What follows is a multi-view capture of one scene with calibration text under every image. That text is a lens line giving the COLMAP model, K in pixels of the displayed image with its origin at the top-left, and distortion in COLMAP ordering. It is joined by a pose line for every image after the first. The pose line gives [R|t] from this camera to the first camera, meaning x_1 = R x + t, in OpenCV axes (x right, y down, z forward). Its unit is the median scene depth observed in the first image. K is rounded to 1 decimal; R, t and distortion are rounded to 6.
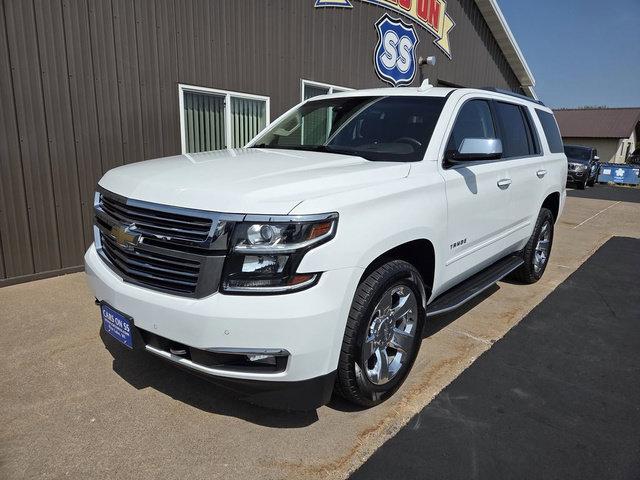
lens RADIAL K [[430.0, 0, 317.1], [0, 430.0, 234.3], [0, 0, 1]] dist [0.072663, -0.058070]
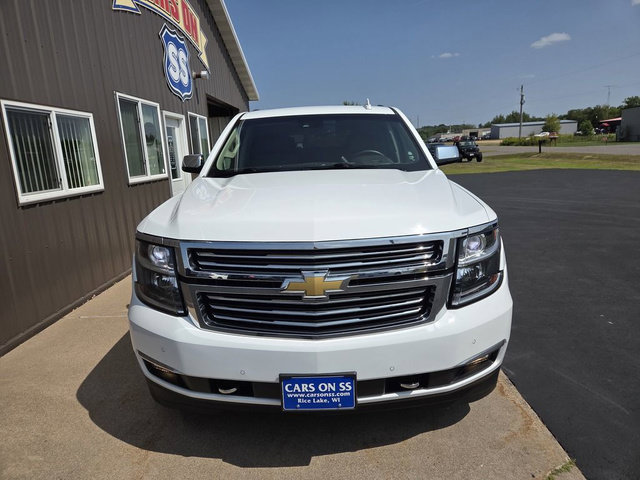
lens RADIAL K [[430.0, 0, 319.0], [0, 430.0, 235.3], [0, 0, 1]] dist [0.072663, -0.058070]
pose [[0.759552, -0.193184, 0.621096, -0.664923], [0.205219, 0.977280, 0.053003, -0.097393], [-0.617224, 0.087202, 0.781940, 0.226847]]
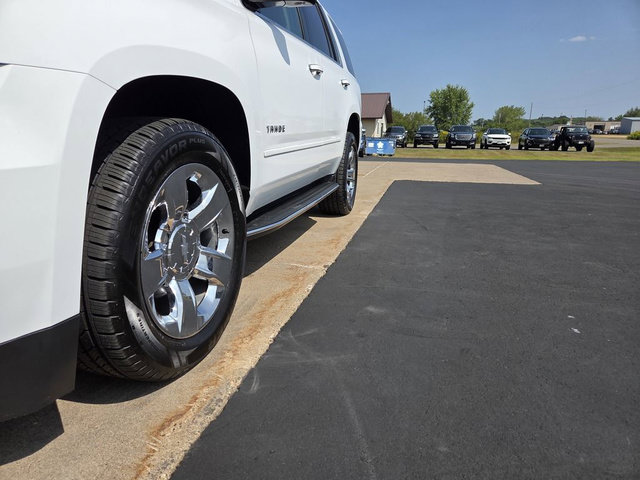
lens RADIAL K [[430.0, 0, 319.7], [0, 430.0, 237.8], [0, 0, 1]] dist [0.072663, -0.058070]
pose [[0.888001, -0.125442, 0.442400, 0.050603], [0.112394, 0.992101, 0.055706, 0.154500], [-0.445894, 0.000256, 0.895086, 0.308480]]
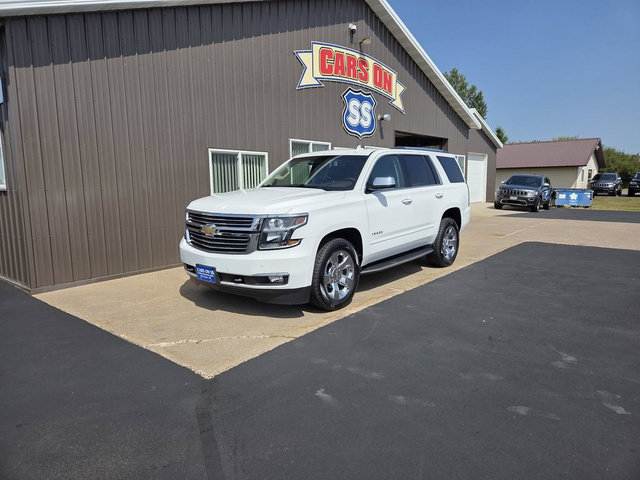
lens RADIAL K [[430.0, 0, 315.6], [0, 430.0, 236.6], [0, 0, 1]] dist [0.072663, -0.058070]
pose [[0.998865, -0.045698, 0.013399, 0.032856], [0.046635, 0.995634, -0.080861, 0.160879], [-0.009645, 0.081394, 0.996635, -0.776880]]
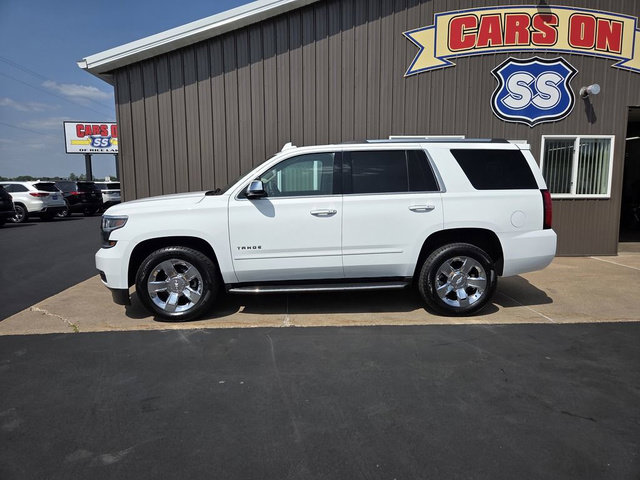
lens RADIAL K [[430.0, 0, 313.3], [0, 430.0, 236.9], [0, 0, 1]] dist [0.072663, -0.058070]
pose [[0.690752, 0.053903, -0.721080, 1.485524], [-0.127755, 0.990628, -0.048329, 0.027119], [0.711717, 0.125505, 0.691164, 0.075912]]
